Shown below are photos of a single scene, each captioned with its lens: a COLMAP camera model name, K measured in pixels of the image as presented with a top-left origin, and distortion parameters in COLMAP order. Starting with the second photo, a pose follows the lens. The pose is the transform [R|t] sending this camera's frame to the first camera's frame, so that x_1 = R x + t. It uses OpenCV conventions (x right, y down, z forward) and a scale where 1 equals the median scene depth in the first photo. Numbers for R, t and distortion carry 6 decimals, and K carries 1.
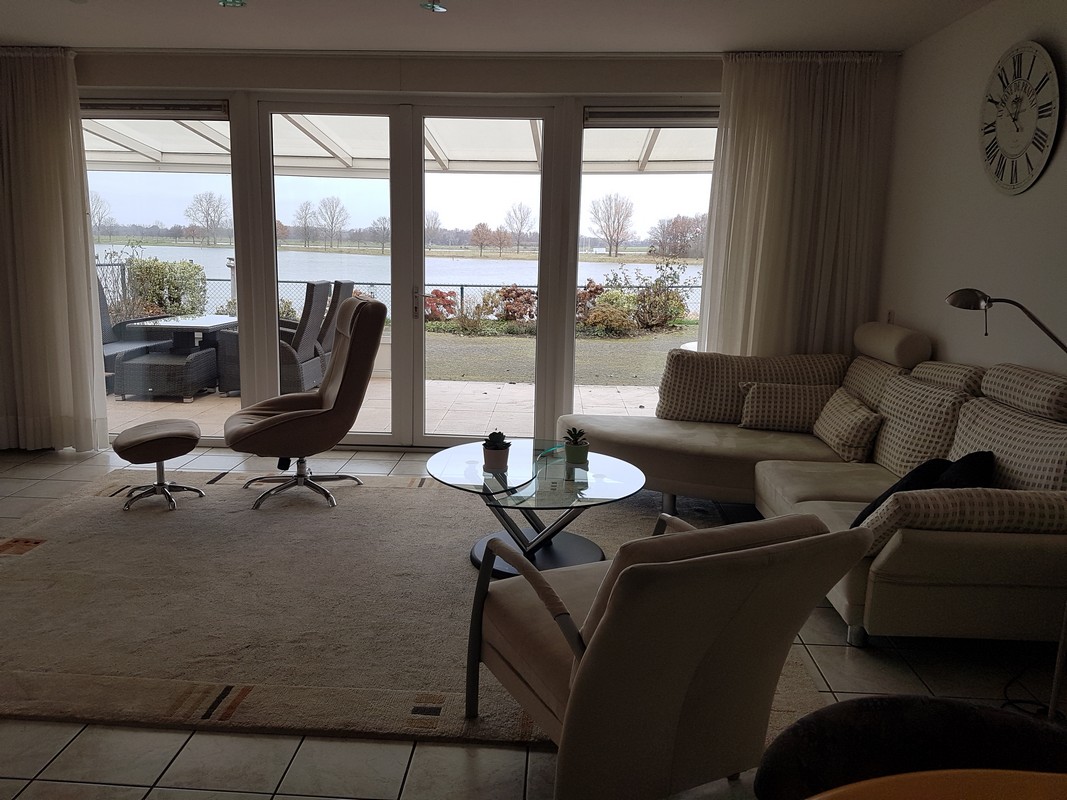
lens RADIAL K [[800.9, 0, 533.5], [0, 800.9, 400.0], [0, 0, 1]] dist [0.001693, -0.105406]
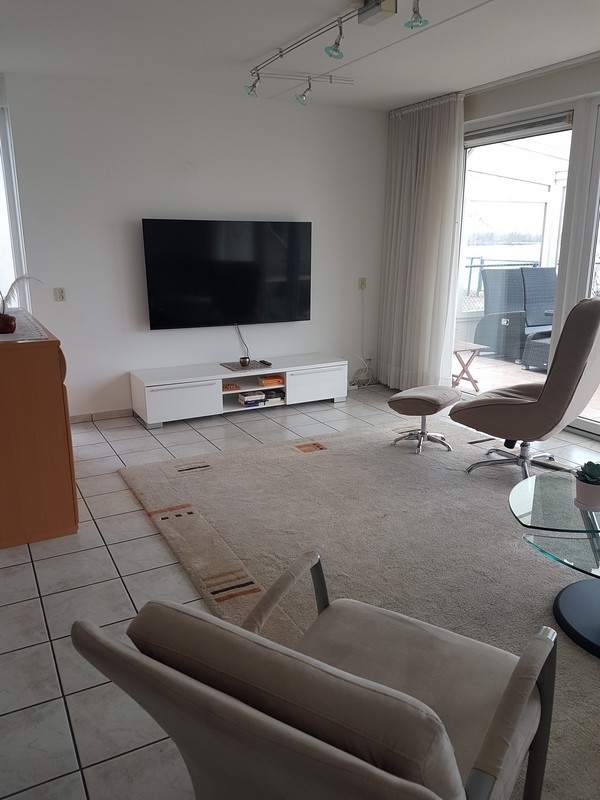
lens RADIAL K [[600.3, 0, 300.0], [0, 600.3, 400.0], [0, 0, 1]] dist [0.060937, -0.002339]
pose [[0.467362, 0.190152, -0.863374, 0.276201], [-0.144874, 0.979866, 0.137386, -0.053675], [0.872115, 0.060871, 0.485500, 0.320313]]
